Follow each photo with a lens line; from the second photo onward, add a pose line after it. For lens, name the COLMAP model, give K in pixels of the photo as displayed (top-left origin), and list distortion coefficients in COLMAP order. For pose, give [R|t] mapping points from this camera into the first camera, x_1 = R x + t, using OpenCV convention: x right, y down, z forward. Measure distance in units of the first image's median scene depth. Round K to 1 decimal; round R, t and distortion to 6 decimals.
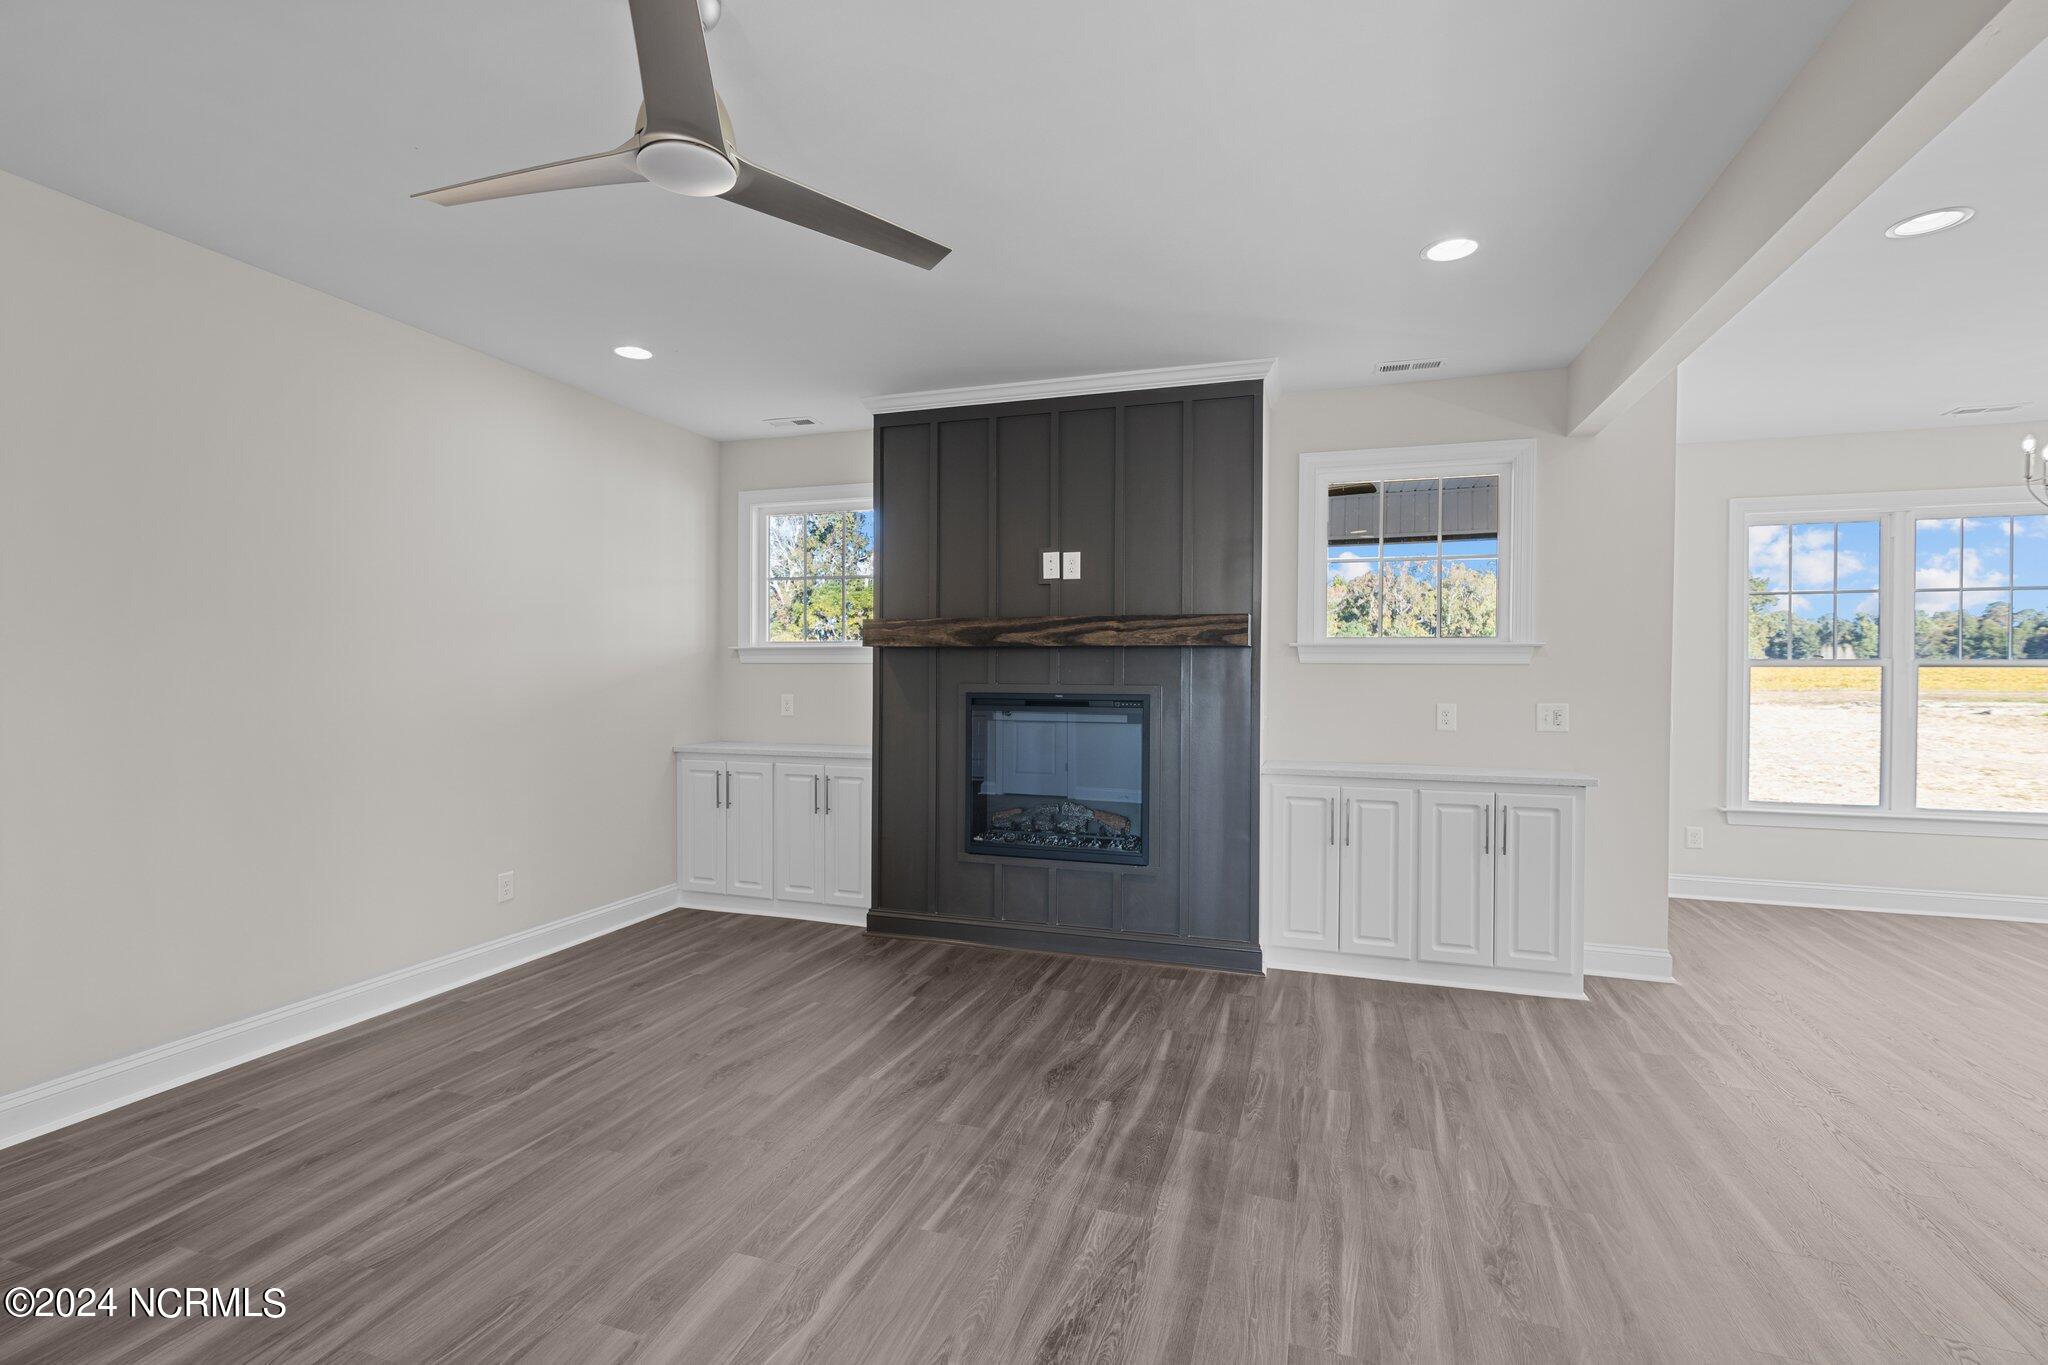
lens RADIAL K [[932.7, 0, 1014.3], [0, 932.7, 685.9], [0, 0, 1]] dist [-0.001021, -0.000499]
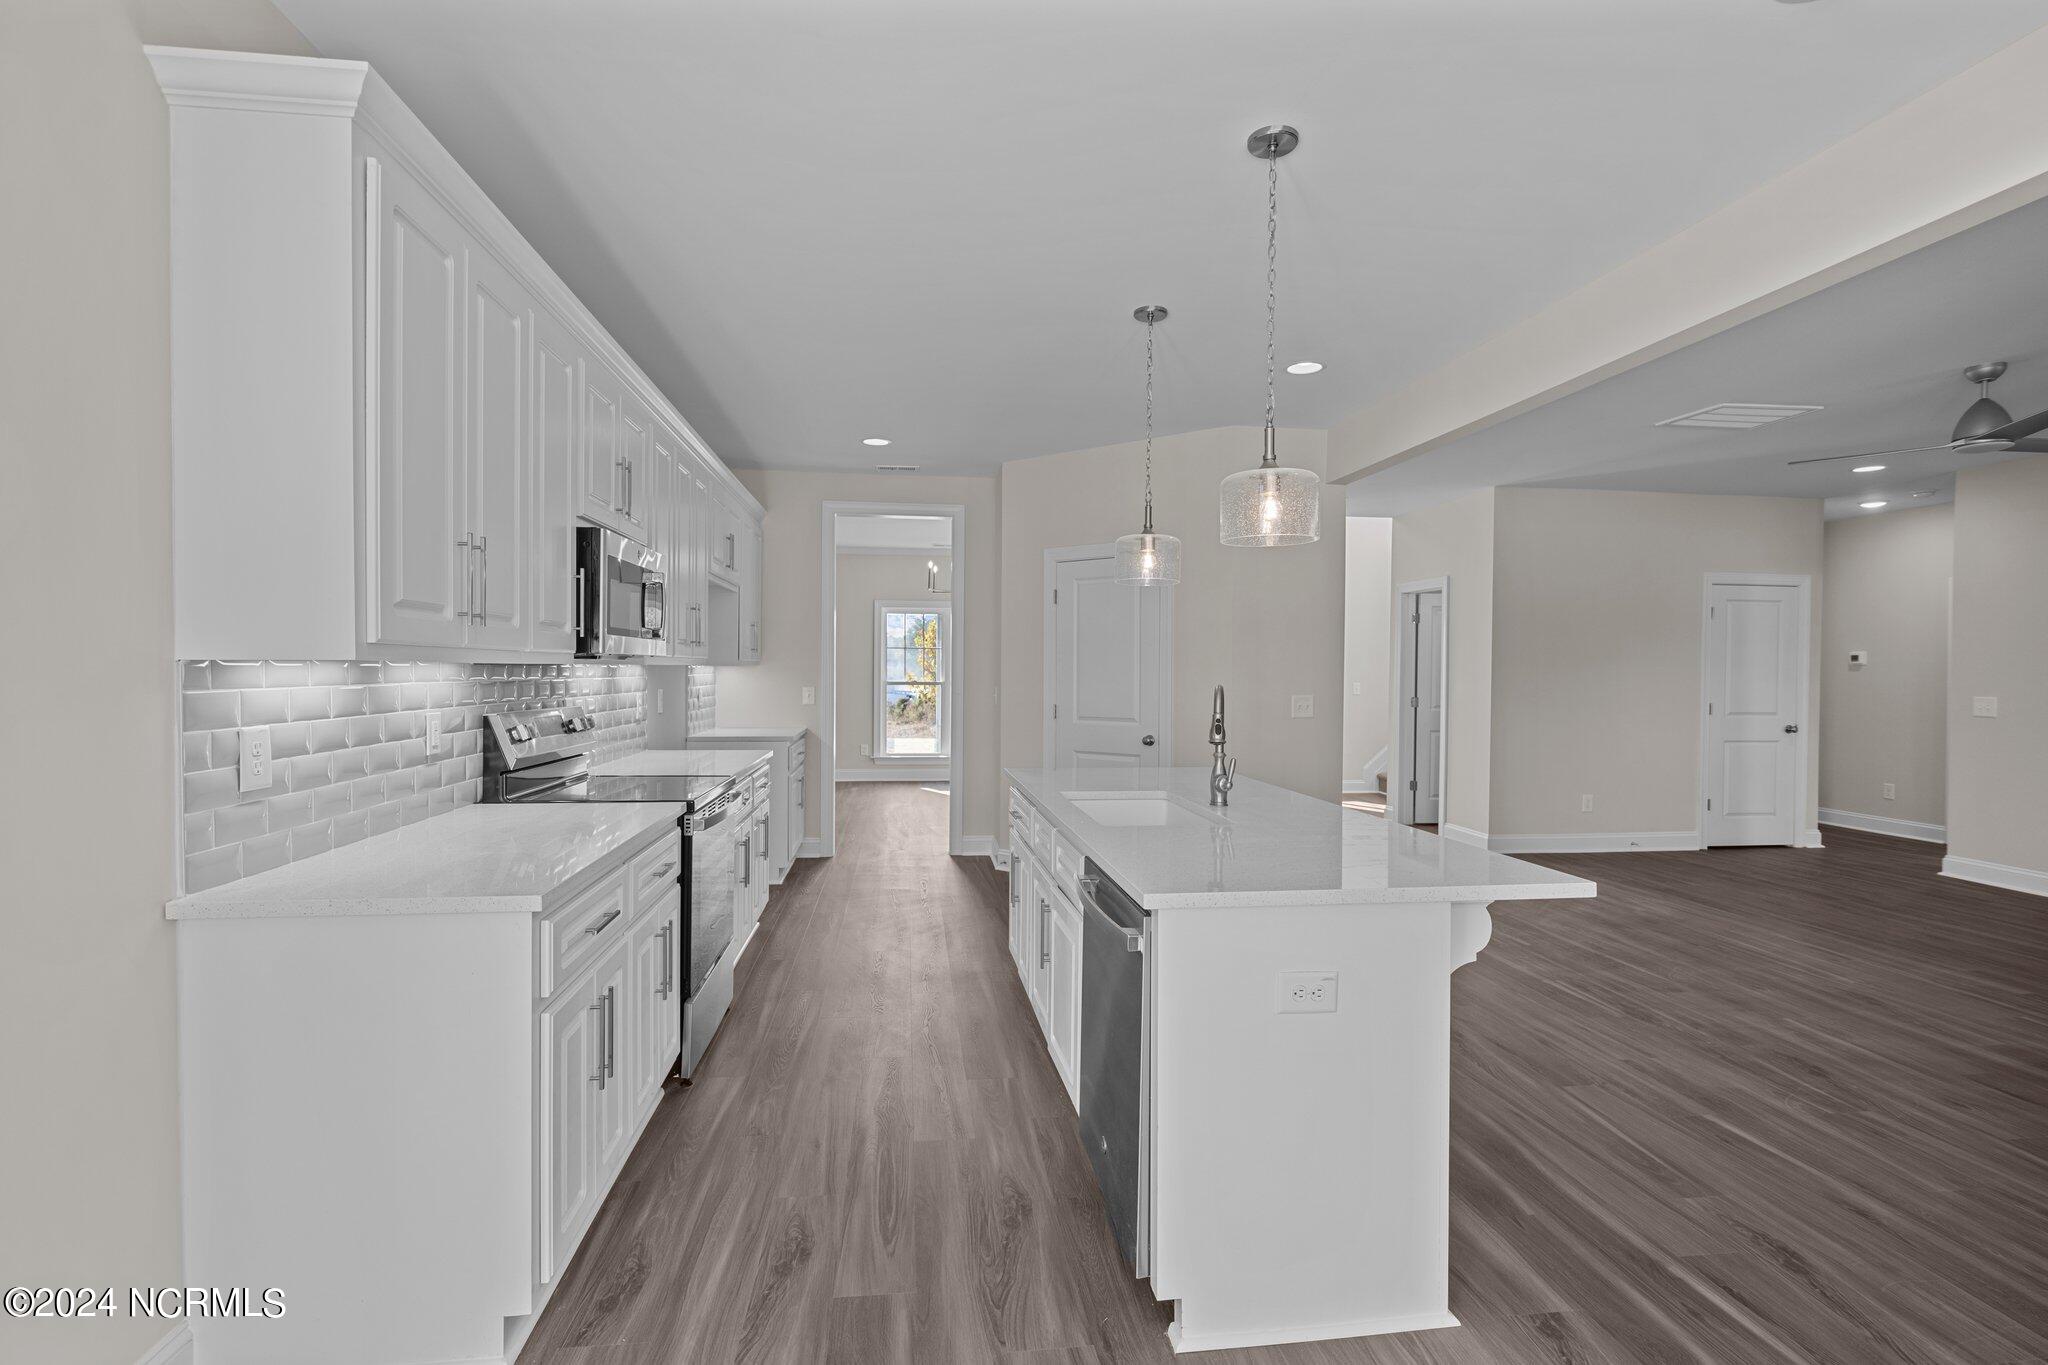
lens RADIAL K [[932.7, 0, 1024.8], [0, 932.7, 678.9], [0, 0, 1]] dist [-0.001021, -0.000499]
pose [[-0.901019, -0.008896, -0.433687, 1.186327], [-0.020145, 0.999569, 0.021350, -0.008577], [0.433311, 0.027973, -0.900810, 0.911294]]
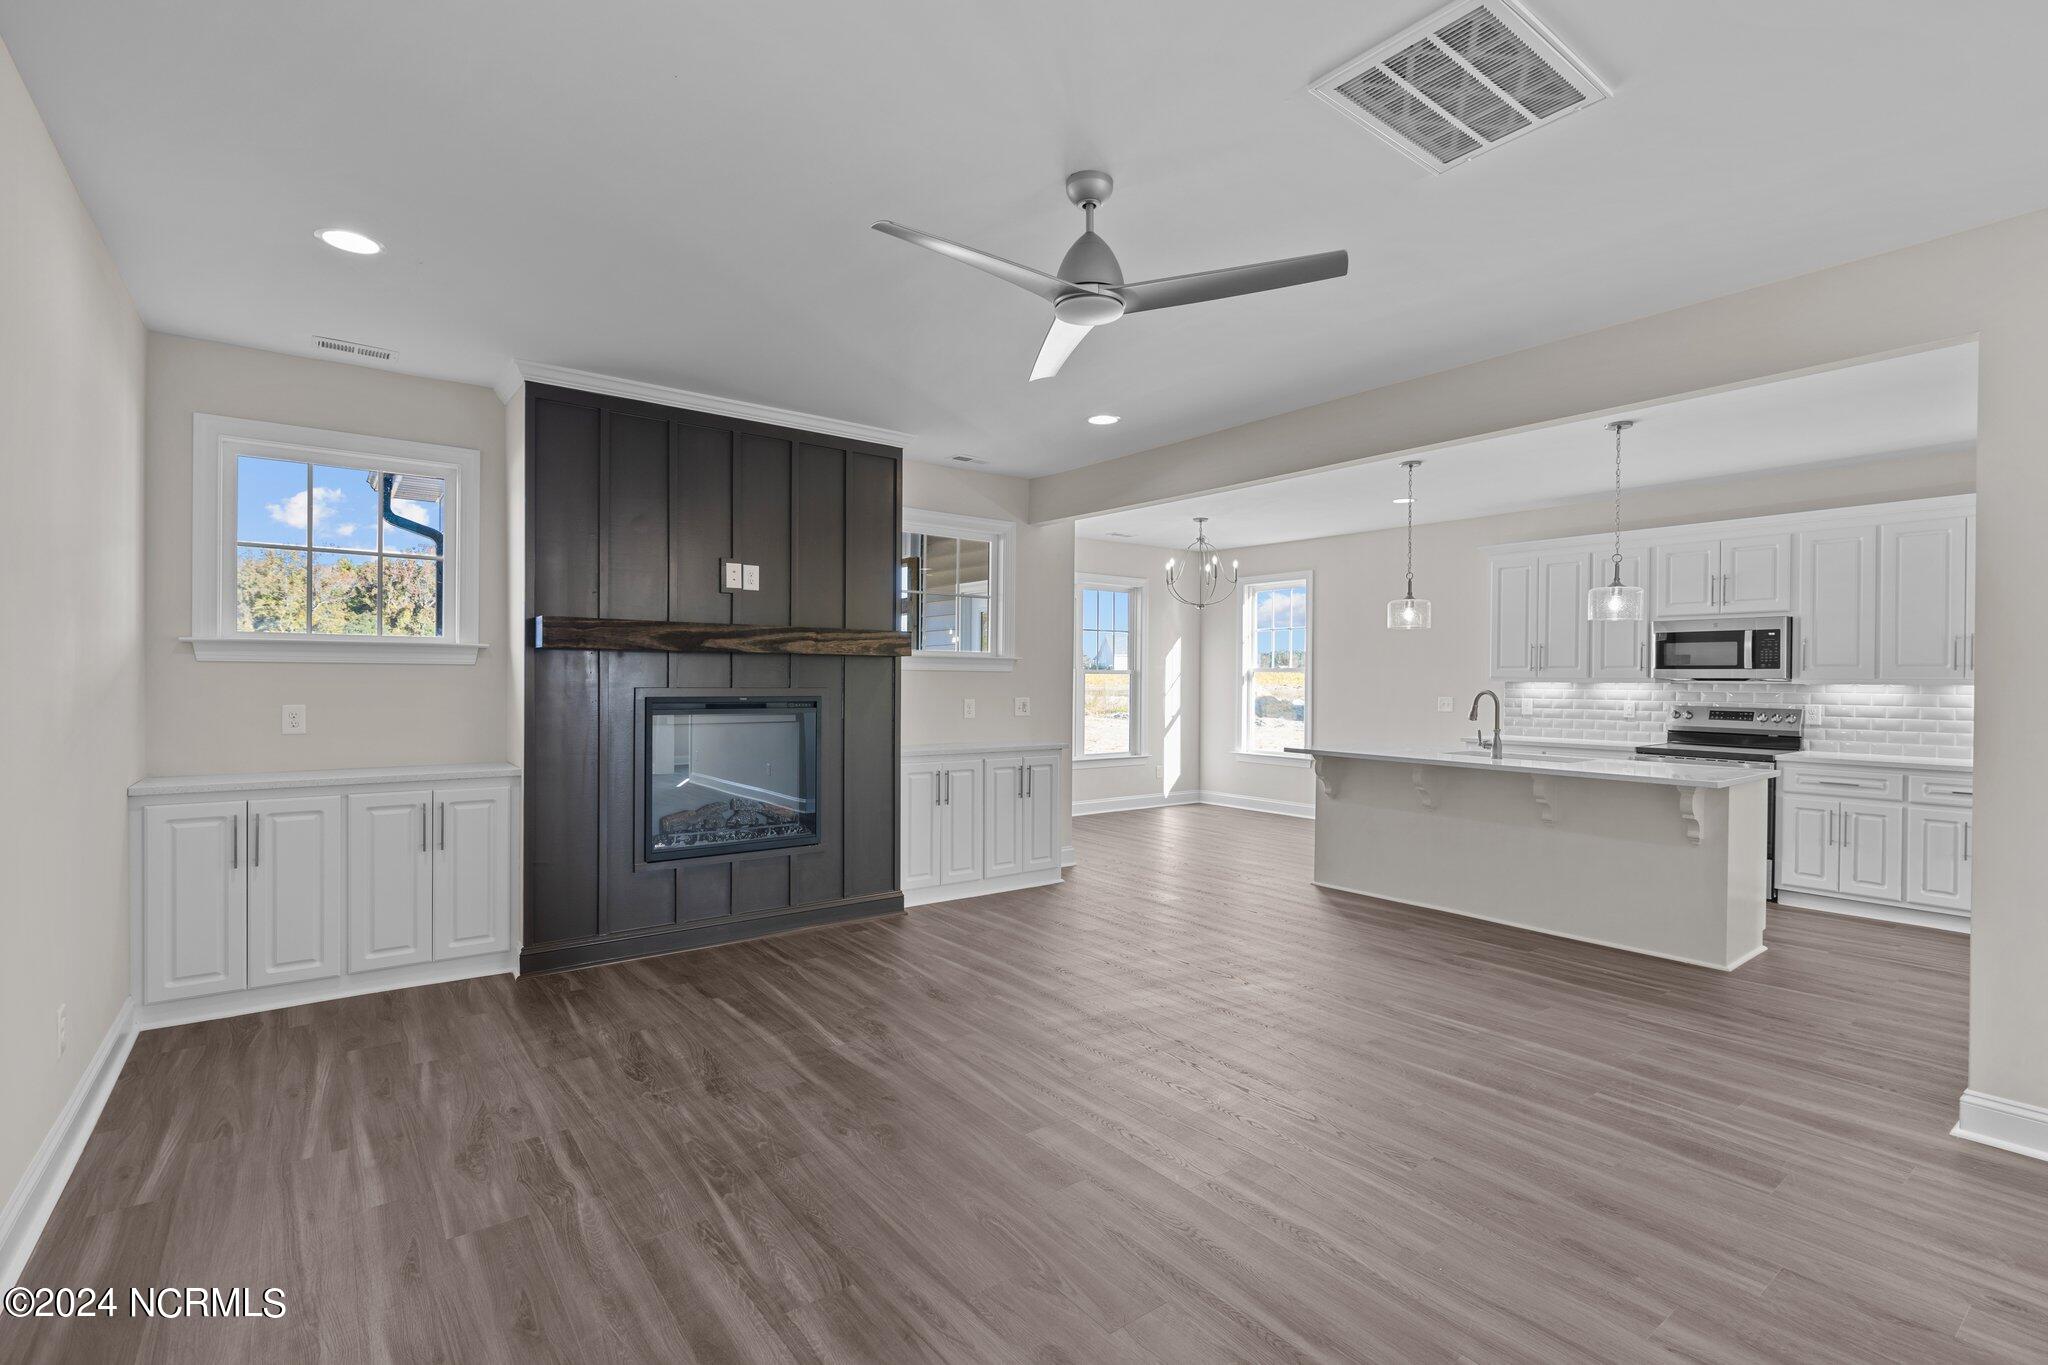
lens RADIAL K [[932.7, 0, 1017.7], [0, 932.7, 687.9], [0, 0, 1]] dist [-0.001021, -0.000499]
pose [[0.563054, -0.009159, 0.826369, -0.687221], [0.007189, 0.999955, 0.006184, -0.006263], [-0.826389, 0.002459, 0.563094, 0.145352]]
